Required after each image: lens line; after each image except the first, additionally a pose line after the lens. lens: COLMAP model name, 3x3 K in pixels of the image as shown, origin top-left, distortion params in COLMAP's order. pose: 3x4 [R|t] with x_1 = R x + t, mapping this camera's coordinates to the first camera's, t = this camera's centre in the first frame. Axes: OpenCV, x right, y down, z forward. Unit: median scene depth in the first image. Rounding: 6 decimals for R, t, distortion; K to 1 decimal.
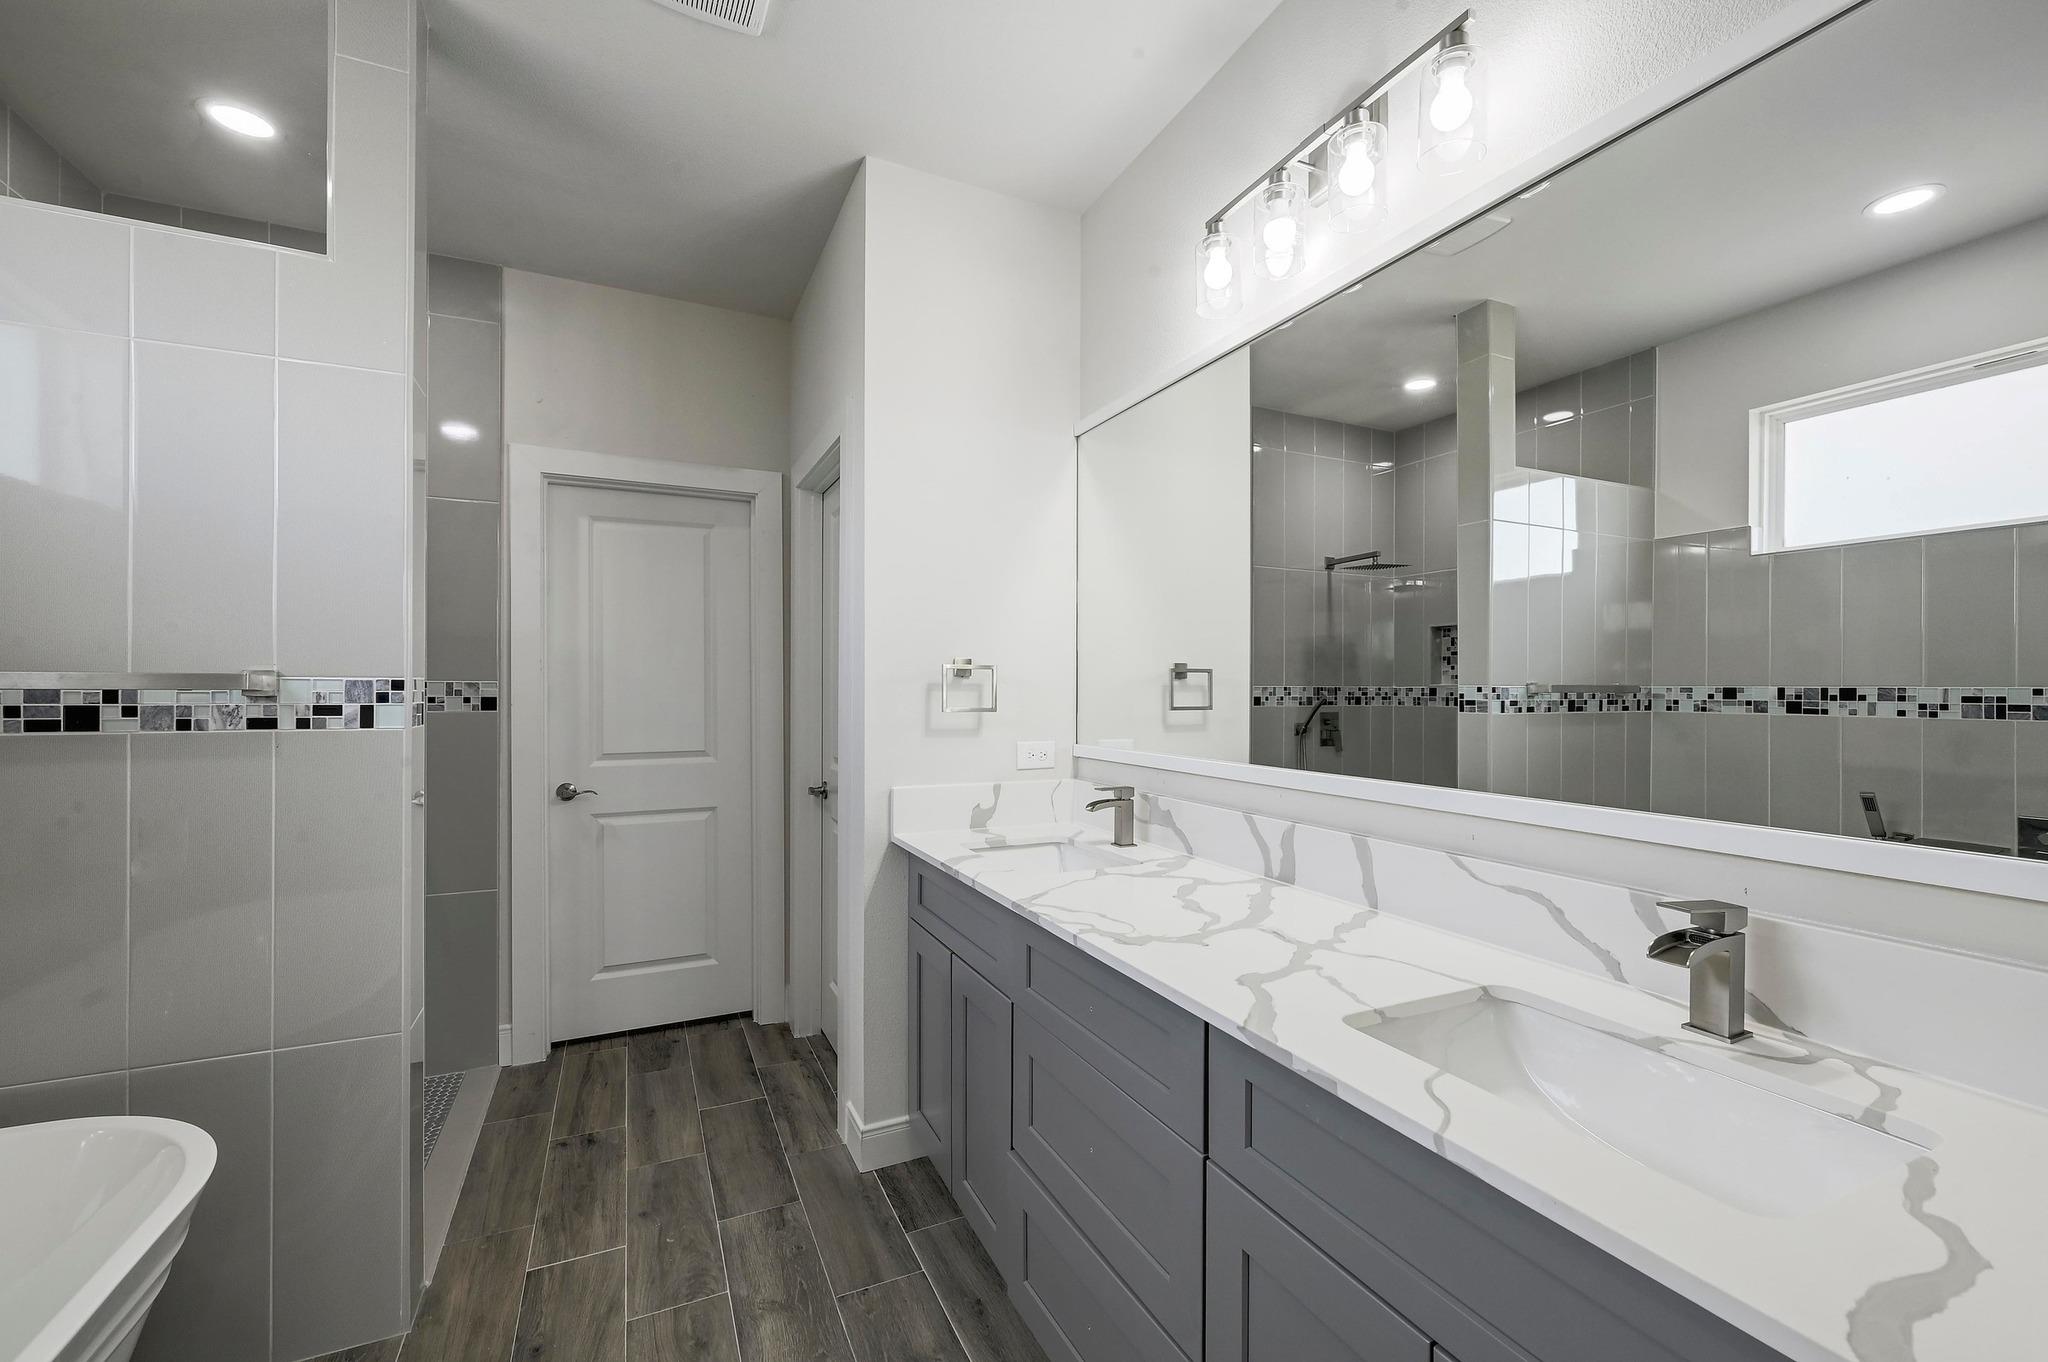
lens RADIAL K [[829.1, 0, 1024.5], [0, 829.1, 688.6], [0, 0, 1]] dist [-0.004147, -0.000619]
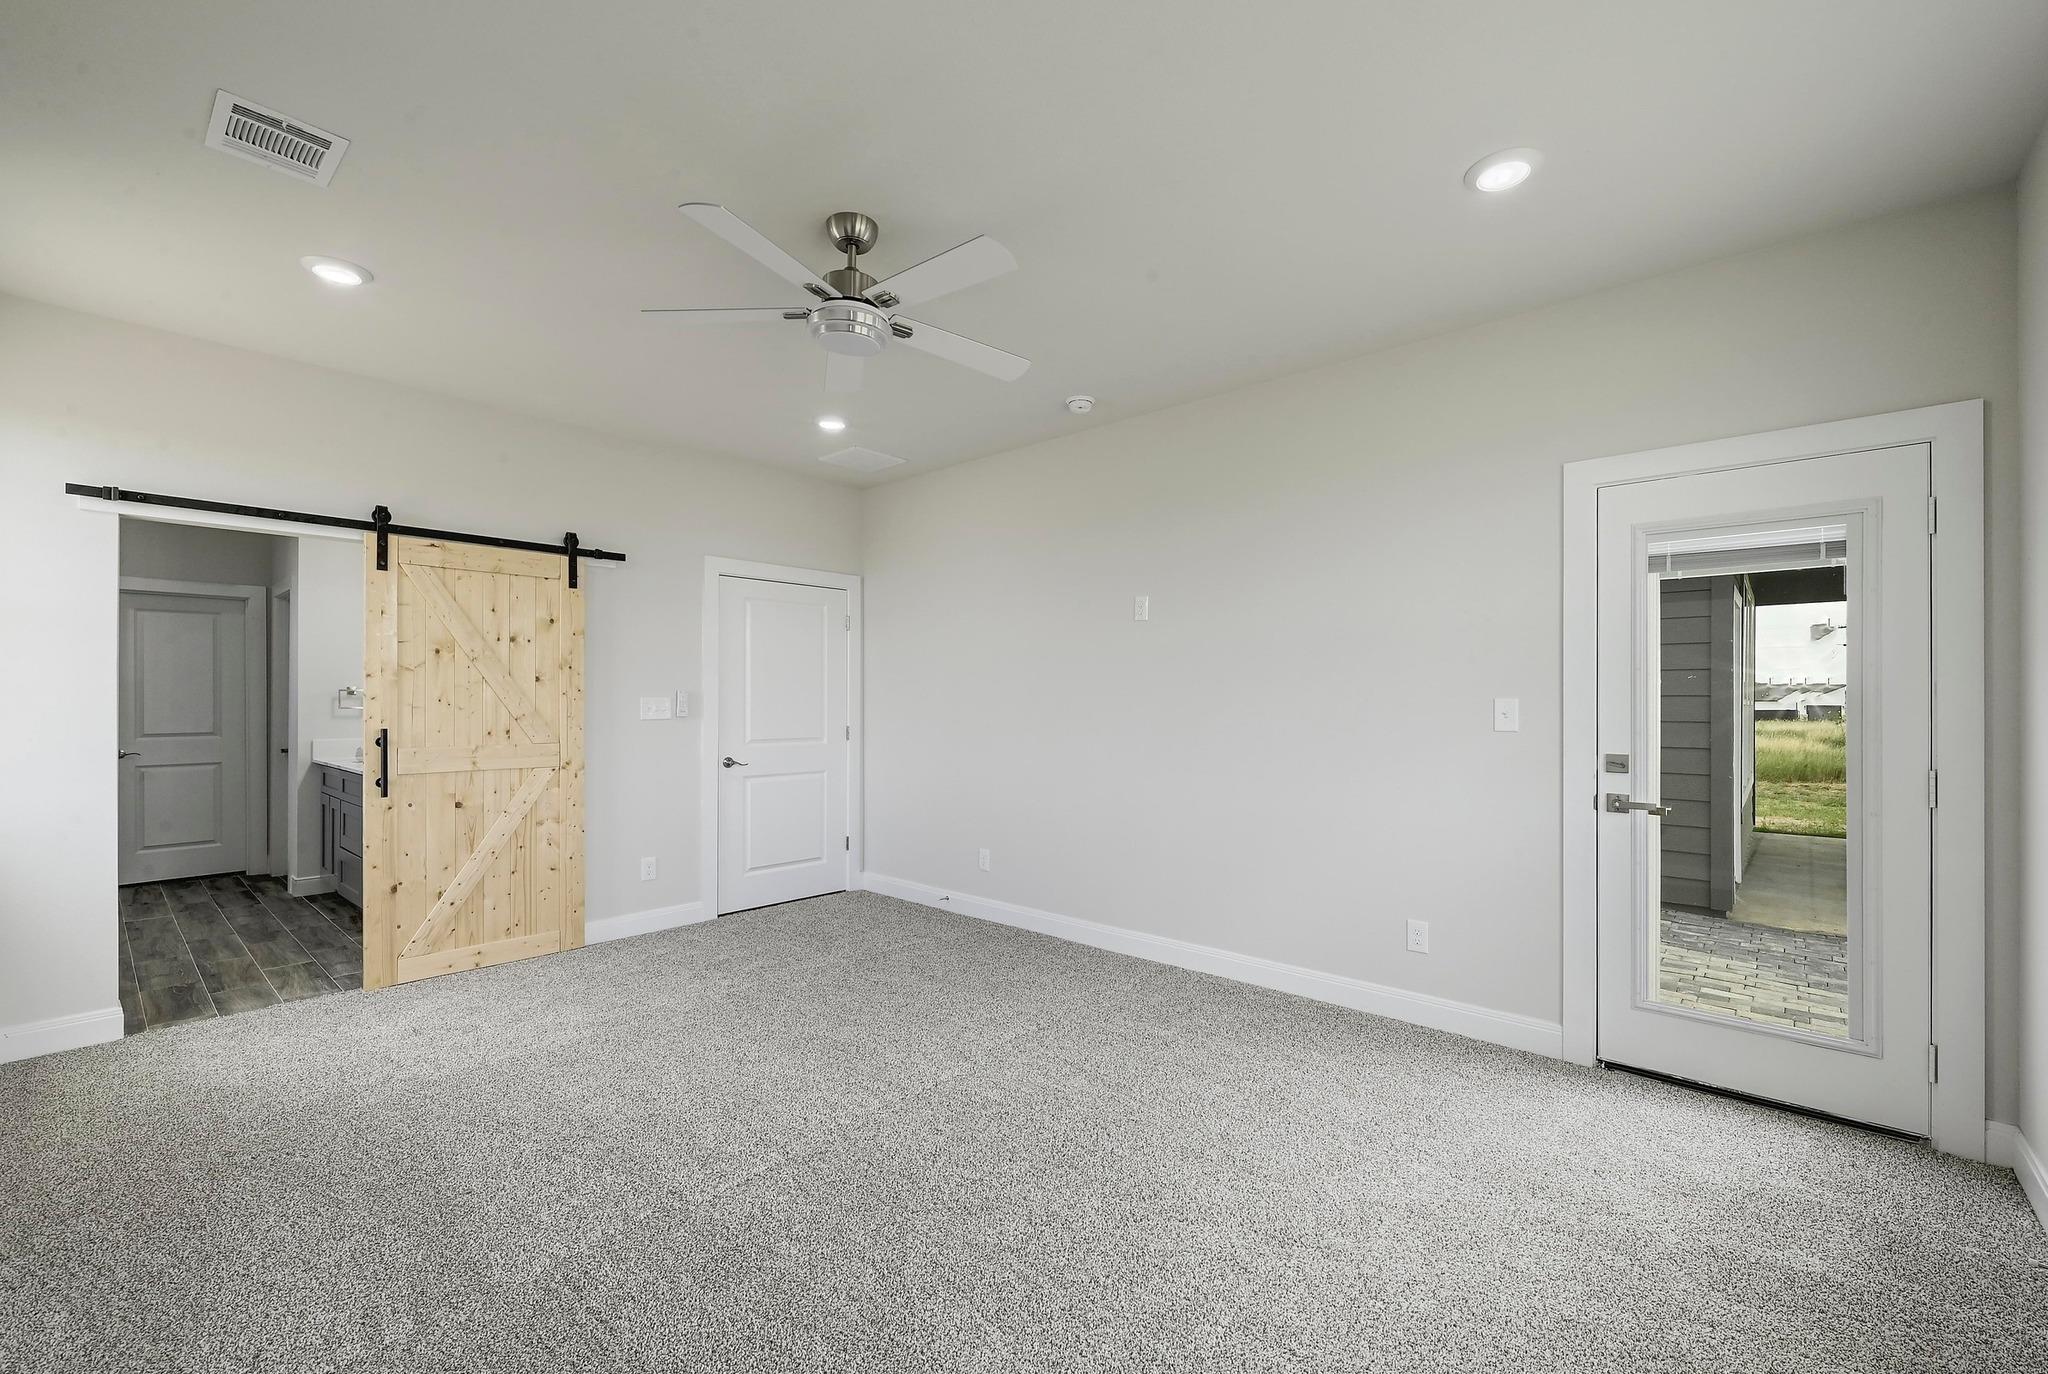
lens RADIAL K [[824.7, 0, 1023.2], [0, 824.7, 701.6], [0, 0, 1]] dist [-0.007442, -0.000552]
pose [[0.914643, 0.001768, 0.404259, 0.717118], [0.000177, 0.999989, -0.004774, 0.016847], [-0.404262, 0.004438, 0.914632, -1.898470]]
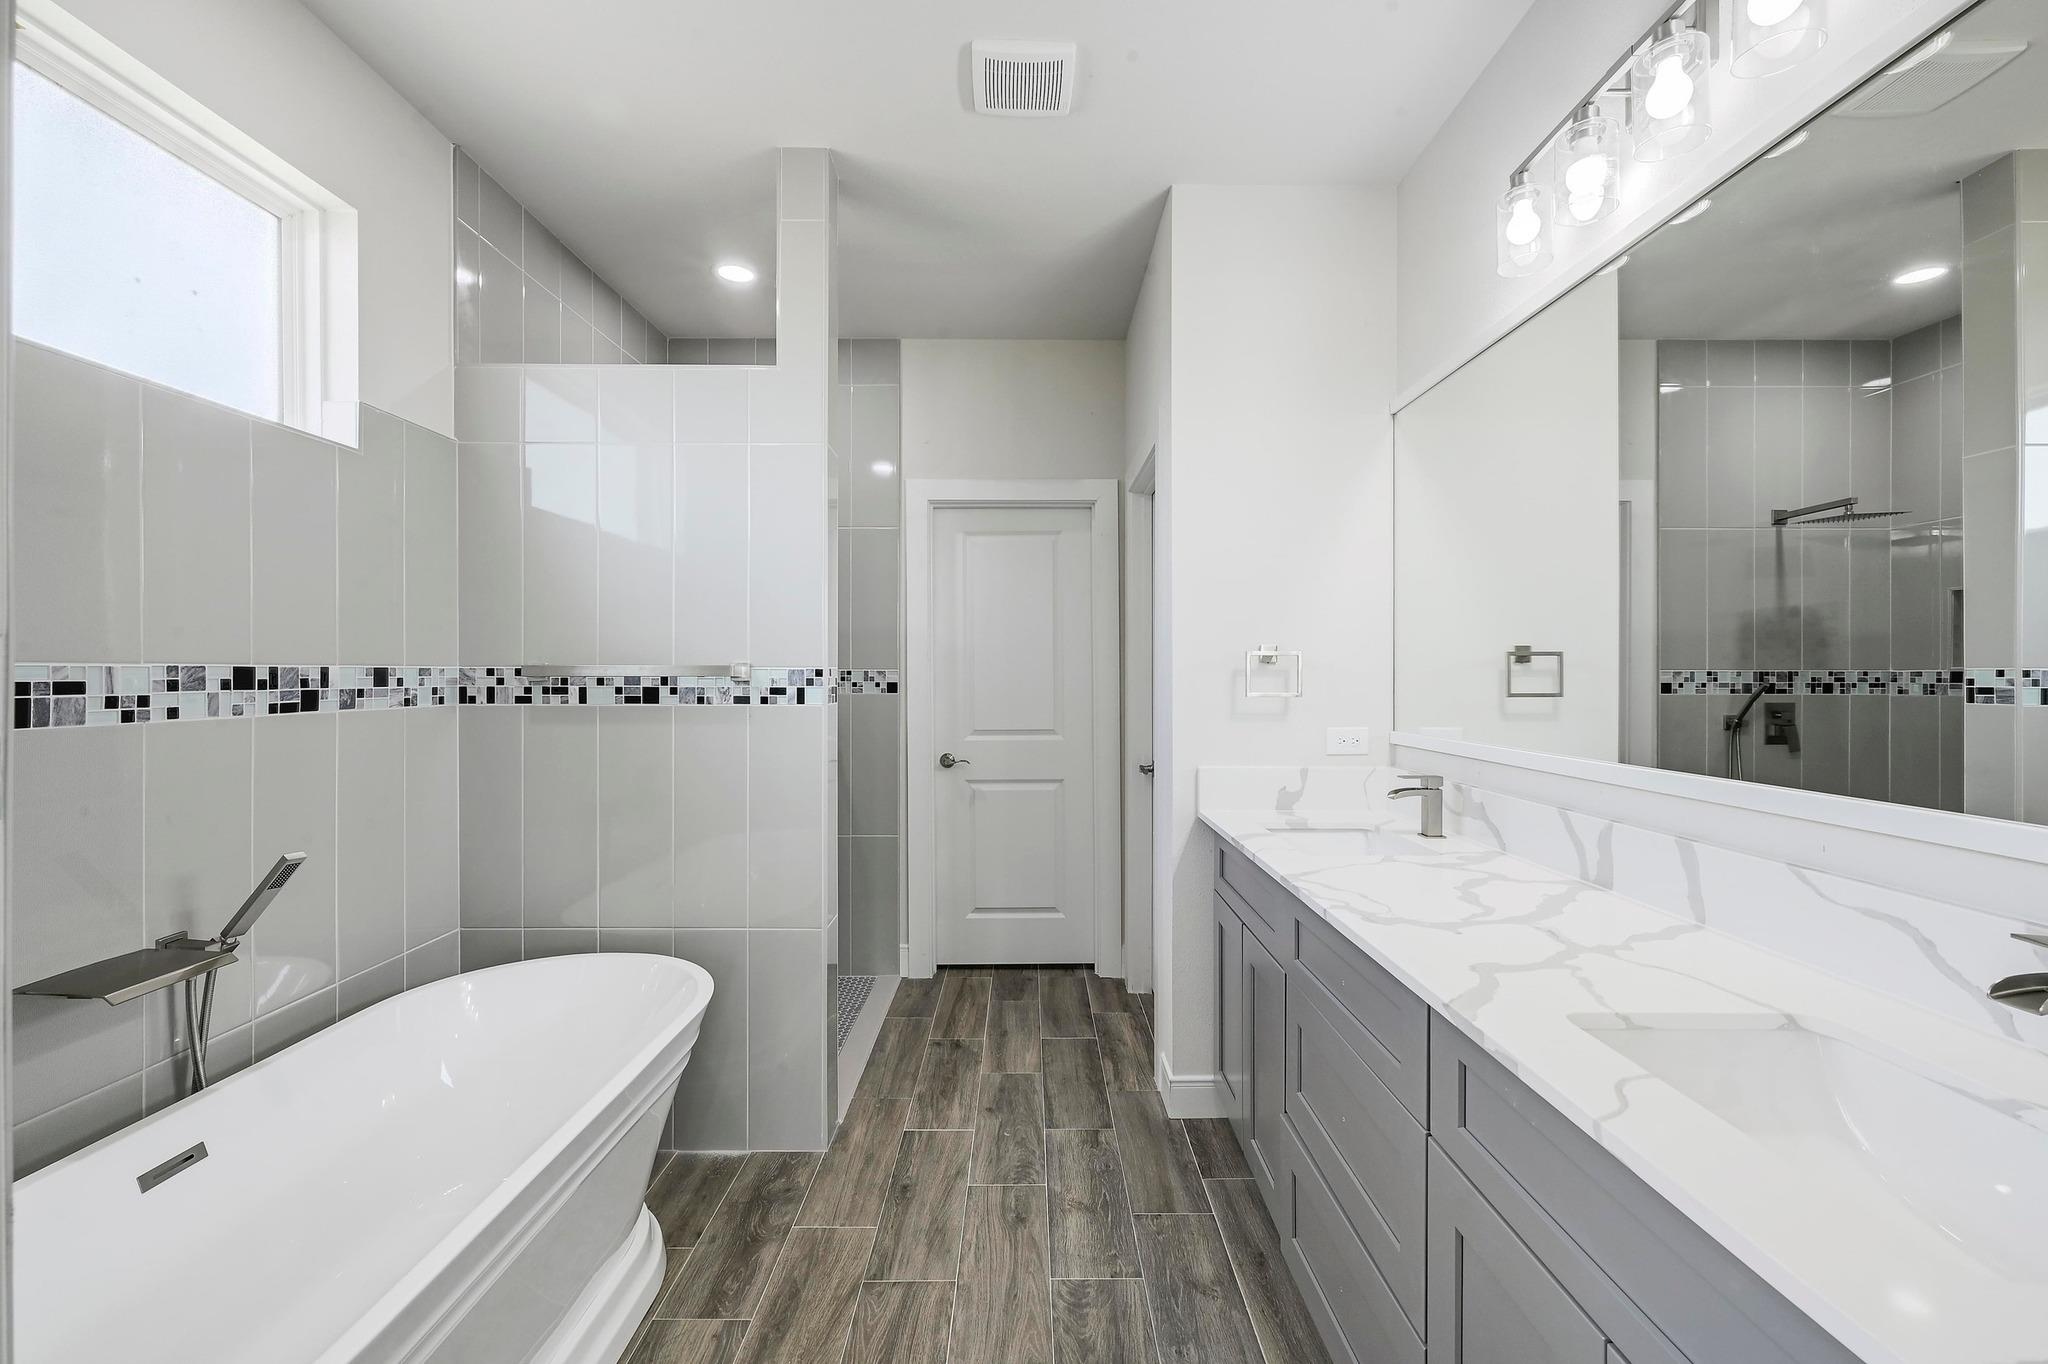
lens RADIAL K [[824.7, 0, 1032.7], [0, 824.7, 676.1], [0, 0, 1]] dist [-0.007442, -0.000552]
pose [[0.905184, -0.002338, -0.425014, 0.091766], [0.002779, 0.999996, 0.000417, 0.001060], [0.425012, -0.001558, 0.905187, -0.051944]]
